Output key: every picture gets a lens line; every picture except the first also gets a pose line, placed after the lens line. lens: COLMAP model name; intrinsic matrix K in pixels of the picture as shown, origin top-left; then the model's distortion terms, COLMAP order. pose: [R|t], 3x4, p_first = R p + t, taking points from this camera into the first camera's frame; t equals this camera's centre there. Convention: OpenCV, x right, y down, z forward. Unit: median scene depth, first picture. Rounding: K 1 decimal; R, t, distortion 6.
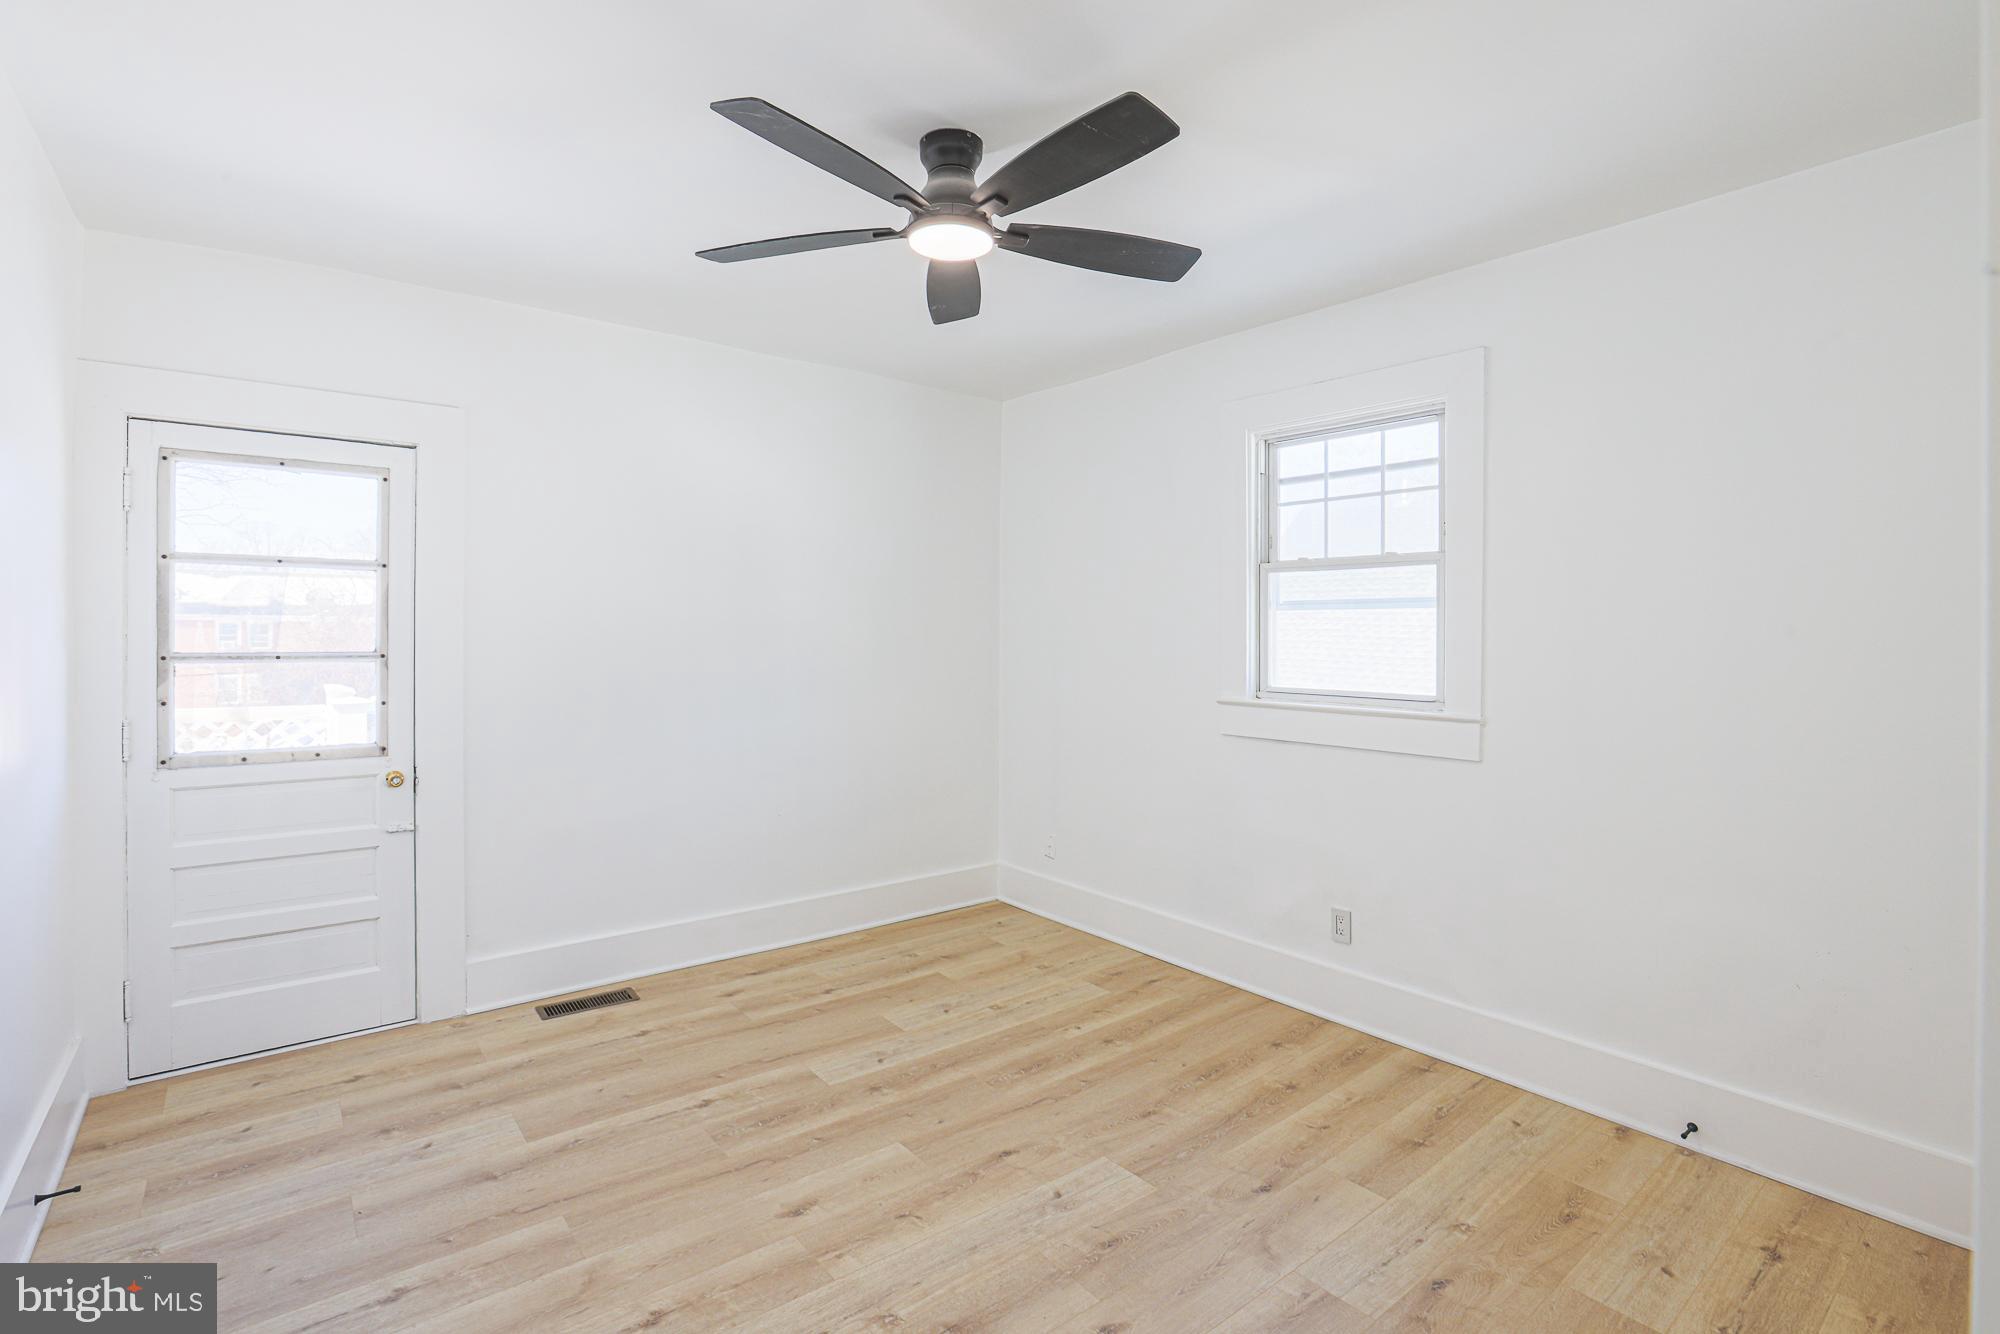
lens RADIAL K [[947.7, 0, 999.4], [0, 947.7, 625.4], [0, 0, 1]] dist [-0.057032, 0.020496]
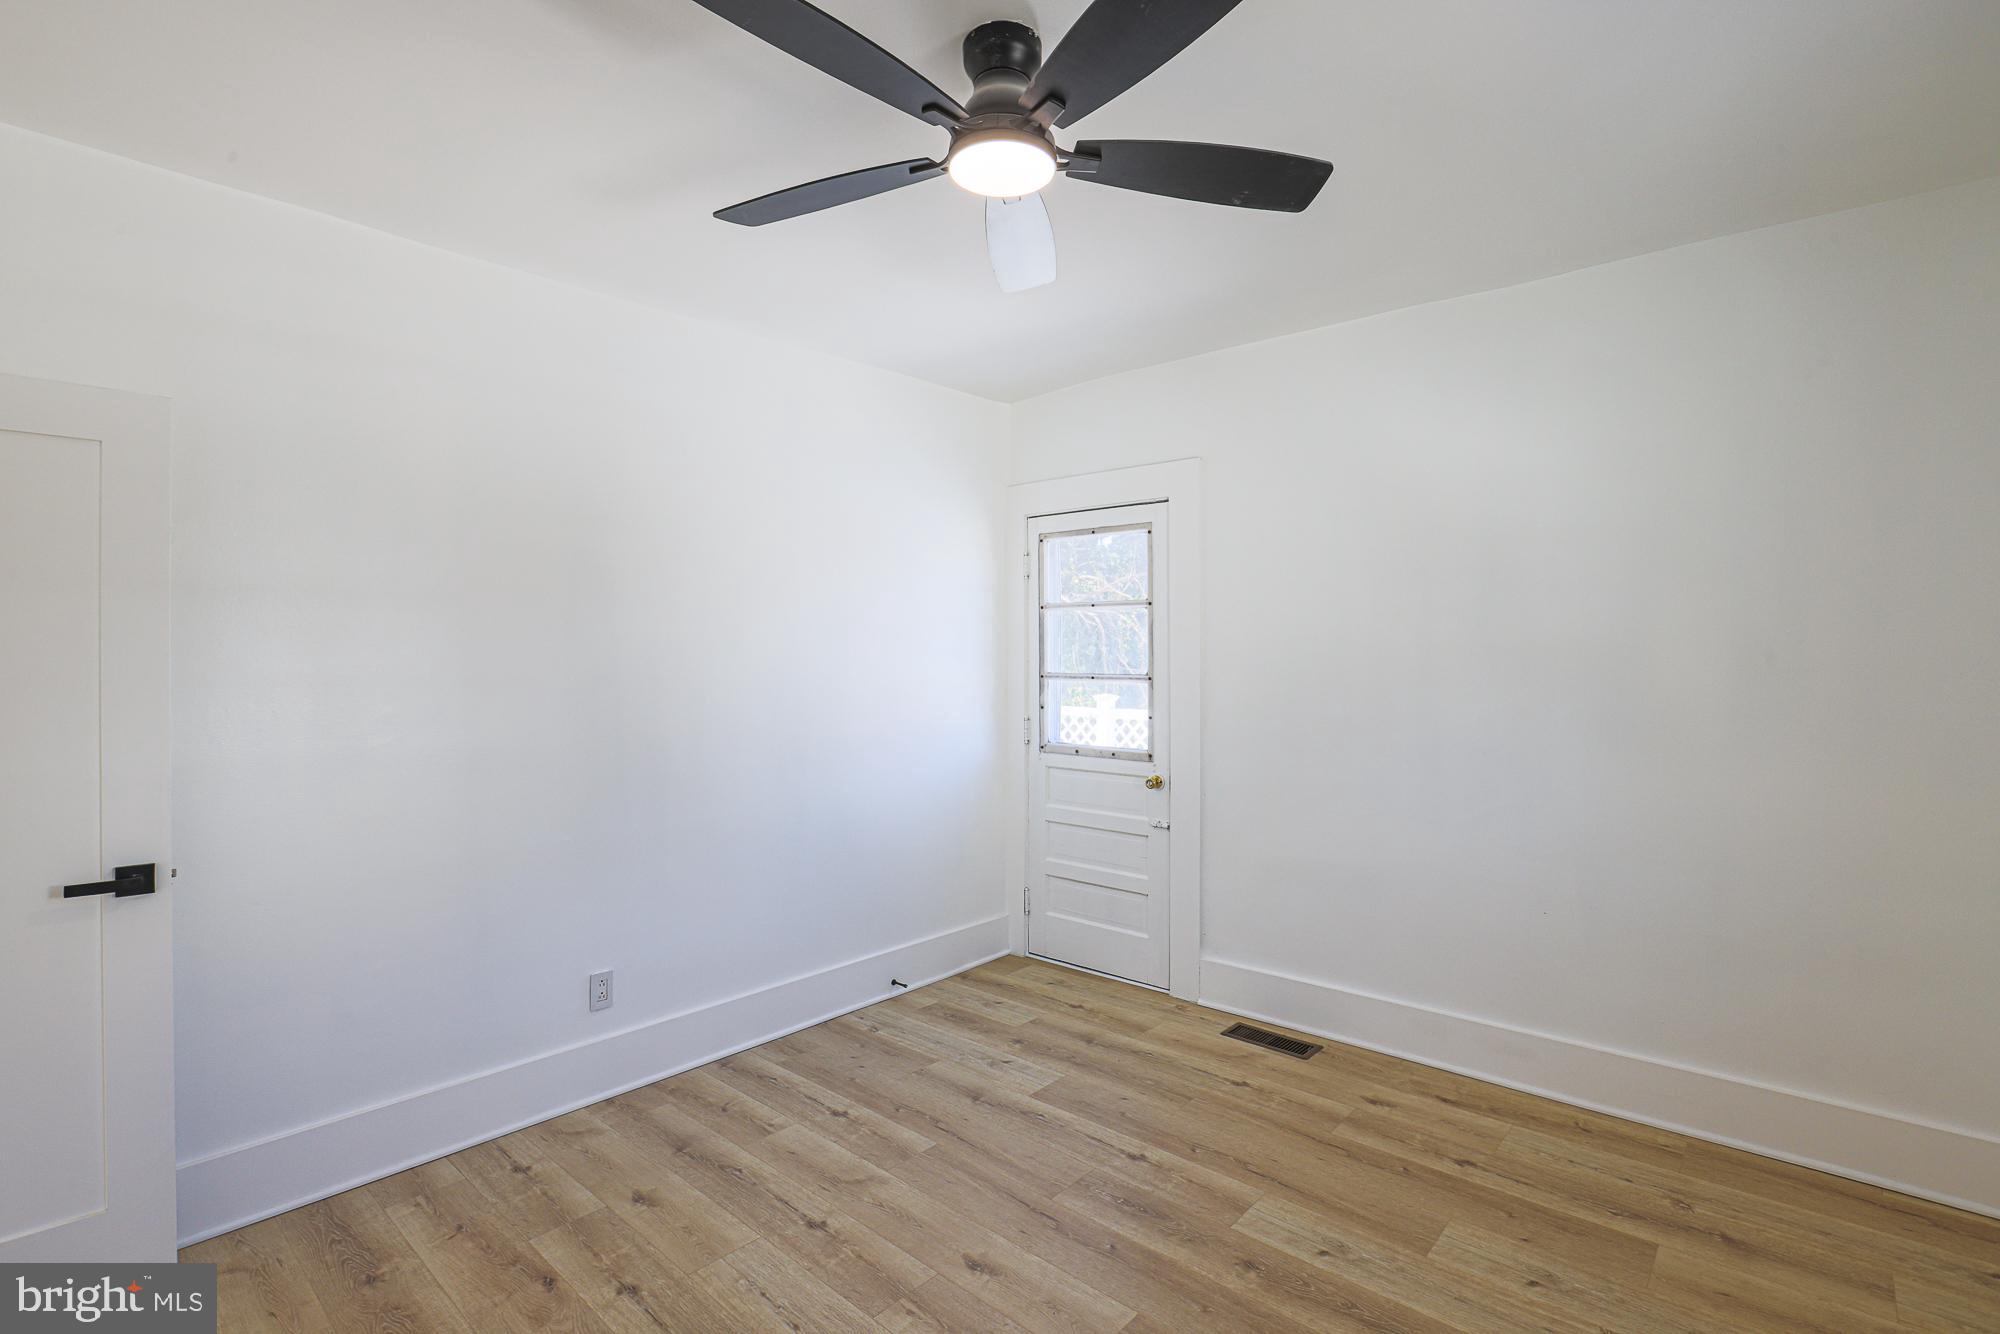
lens RADIAL K [[937.5, 0, 1007.3], [0, 937.5, 664.4], [0, 0, 1]] dist [-0.065112, 0.026002]
pose [[0.159100, 0.003064, -0.987258, 0.543437], [0.006960, 0.999967, 0.004225, 0.009734], [0.987238, -0.007544, 0.159073, 0.678764]]
